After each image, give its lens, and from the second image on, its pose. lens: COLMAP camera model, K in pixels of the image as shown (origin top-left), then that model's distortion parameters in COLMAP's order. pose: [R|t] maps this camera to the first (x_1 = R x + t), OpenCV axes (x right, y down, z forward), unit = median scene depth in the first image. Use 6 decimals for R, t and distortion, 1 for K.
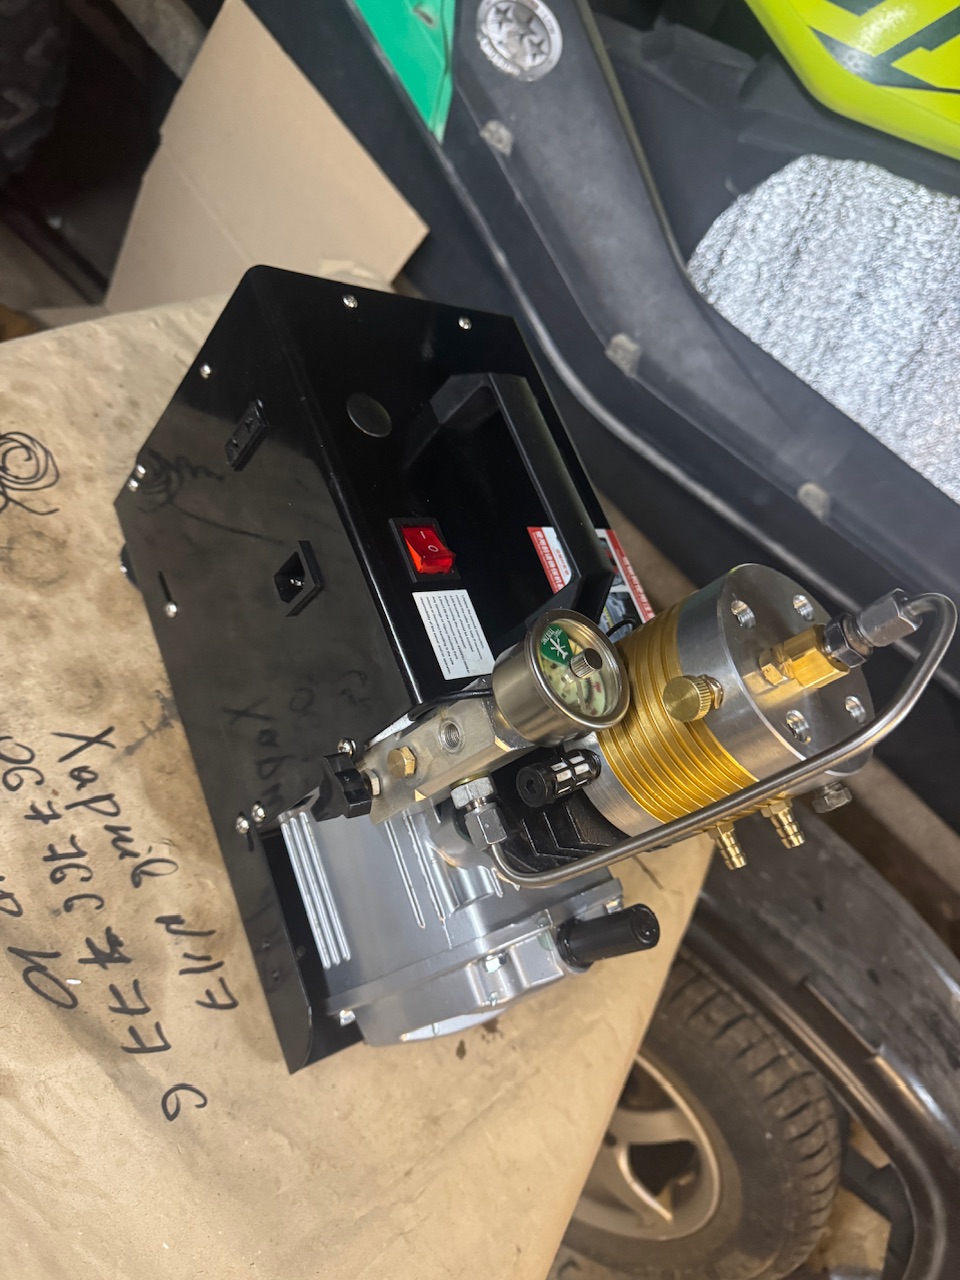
lens RADIAL K [[886.6, 0, 479.5], [0, 886.6, 648.9], [0, 0, 1]] dist [0.003259, -0.000995]
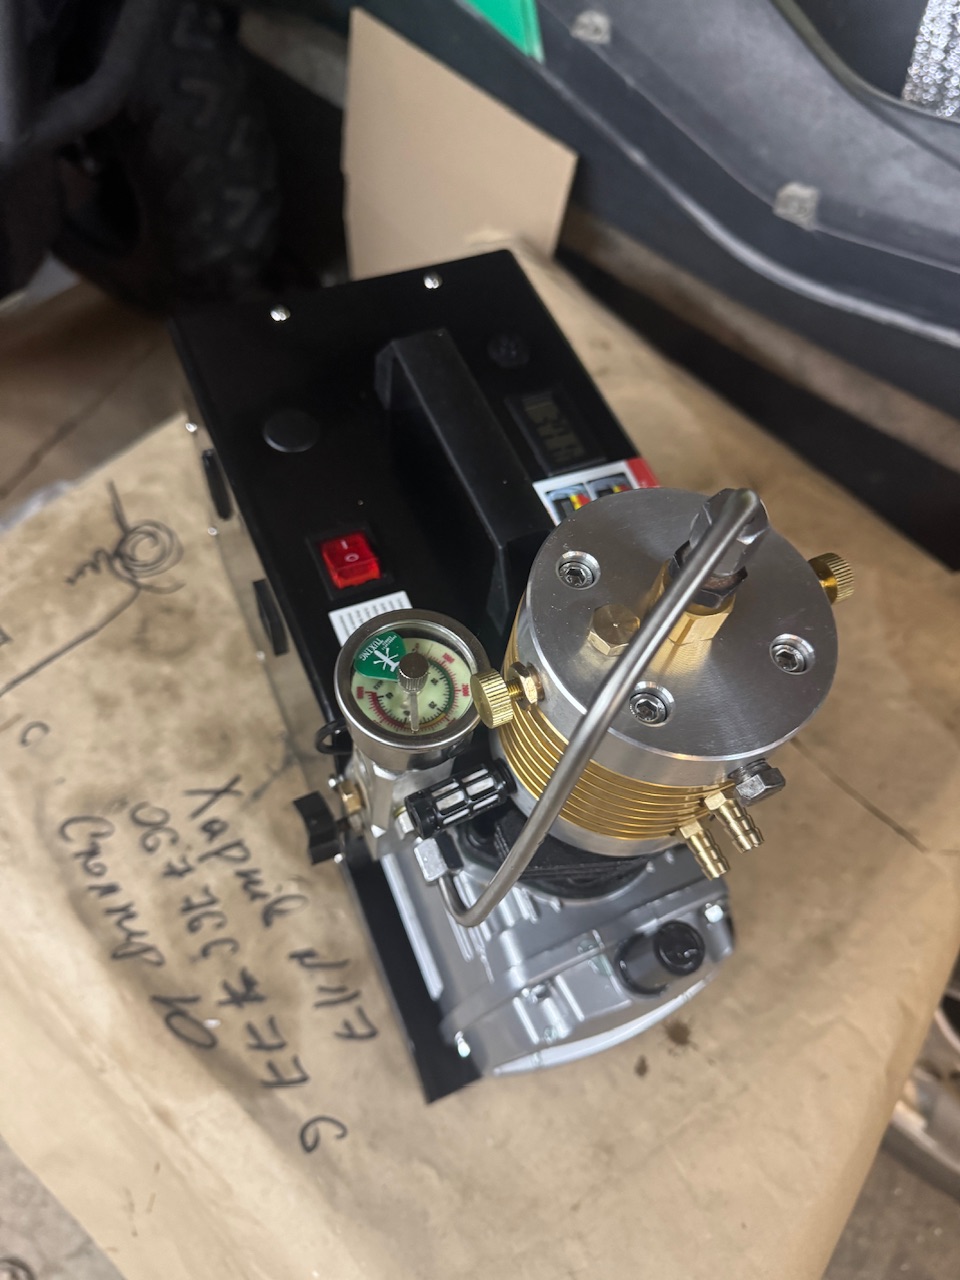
lens RADIAL K [[907.1, 0, 480.0], [0, 907.1, 644.0], [0, 0, 1]] dist [-0.007946, -0.003085]
pose [[0.882084, -0.206641, -0.423353, 0.349879], [0.224958, 0.974344, -0.006869, 0.006936], [0.413911, -0.089178, 0.905939, 0.163395]]
